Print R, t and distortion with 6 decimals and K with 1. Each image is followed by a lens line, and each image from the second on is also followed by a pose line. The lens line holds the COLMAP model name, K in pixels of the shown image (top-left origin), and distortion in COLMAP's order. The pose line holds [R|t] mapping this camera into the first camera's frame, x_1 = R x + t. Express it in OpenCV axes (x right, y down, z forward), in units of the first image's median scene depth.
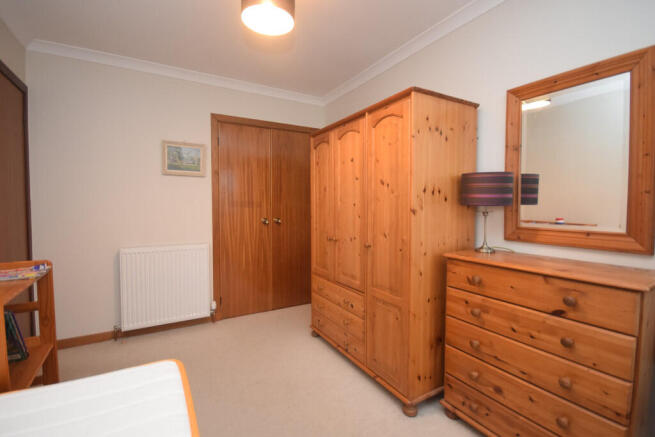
lens RADIAL K [[289.5, 0, 326.6], [0, 289.5, 216.9], [0, 0, 1]] dist [-0.012269, -0.003871]
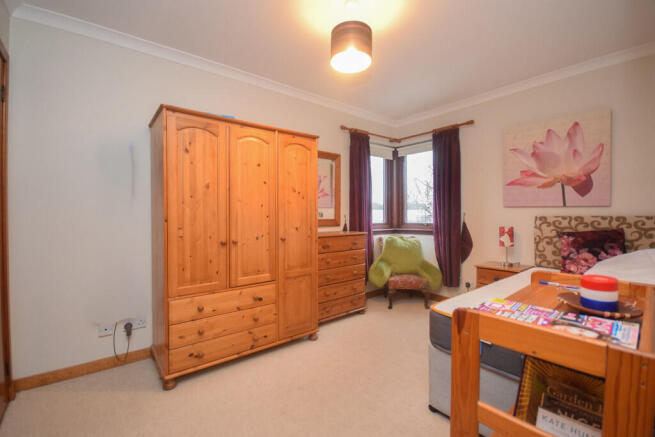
lens RADIAL K [[289.5, 0, 327.7], [0, 289.5, 216.0], [0, 0, 1]] dist [-0.012269, -0.003871]
pose [[-0.141708, -0.017751, 0.989749, -1.169024], [0.031980, 0.999235, 0.022500, -0.022727], [-0.989392, 0.034841, -0.141032, 1.025308]]
